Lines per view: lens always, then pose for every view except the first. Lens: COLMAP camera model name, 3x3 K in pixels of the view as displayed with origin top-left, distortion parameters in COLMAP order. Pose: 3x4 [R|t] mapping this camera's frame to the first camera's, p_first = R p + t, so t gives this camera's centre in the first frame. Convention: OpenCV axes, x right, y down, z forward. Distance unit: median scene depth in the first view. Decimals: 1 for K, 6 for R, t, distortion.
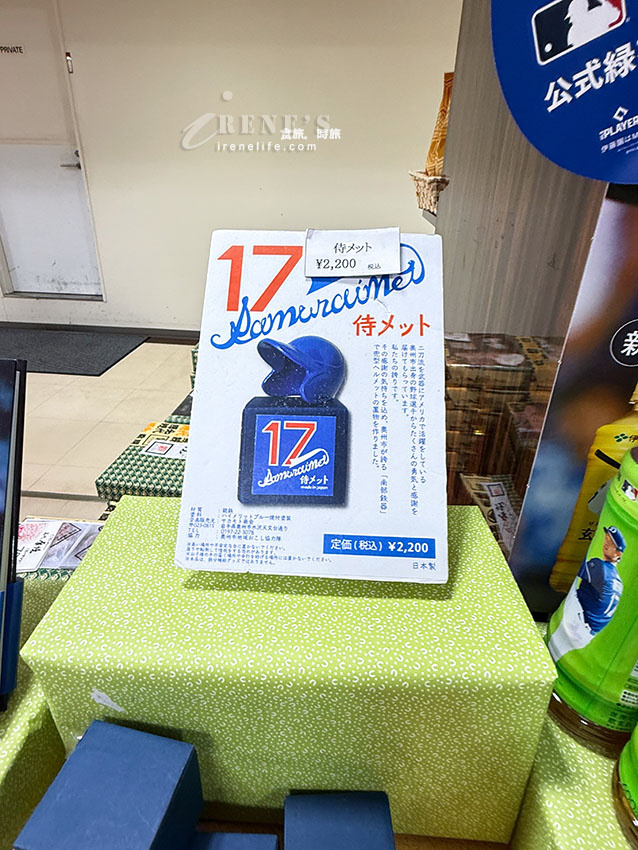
lens RADIAL K [[484.8, 0, 319.6], [0, 484.8, 428.0], [0, 0, 1]] dist [-0.006743, 0.000100]
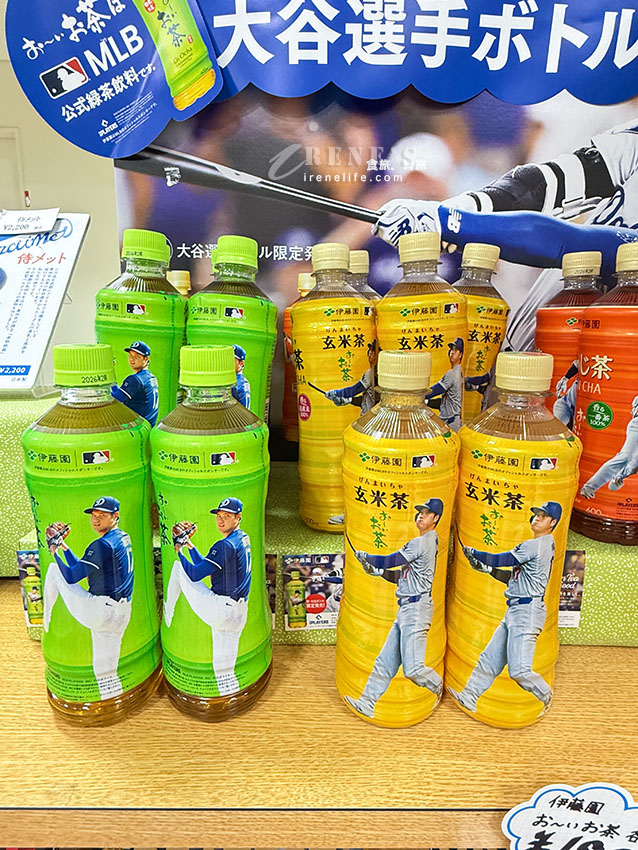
lens RADIAL K [[484.8, 0, 319.3], [0, 484.8, 420.9], [0, 0, 1]] dist [-0.006743, 0.000100]
pose [[0.996690, -0.017328, 0.079427, 1.281714], [0.035740, 0.970934, -0.236664, 0.994456], [-0.073018, 0.238719, 0.968340, -0.660778]]
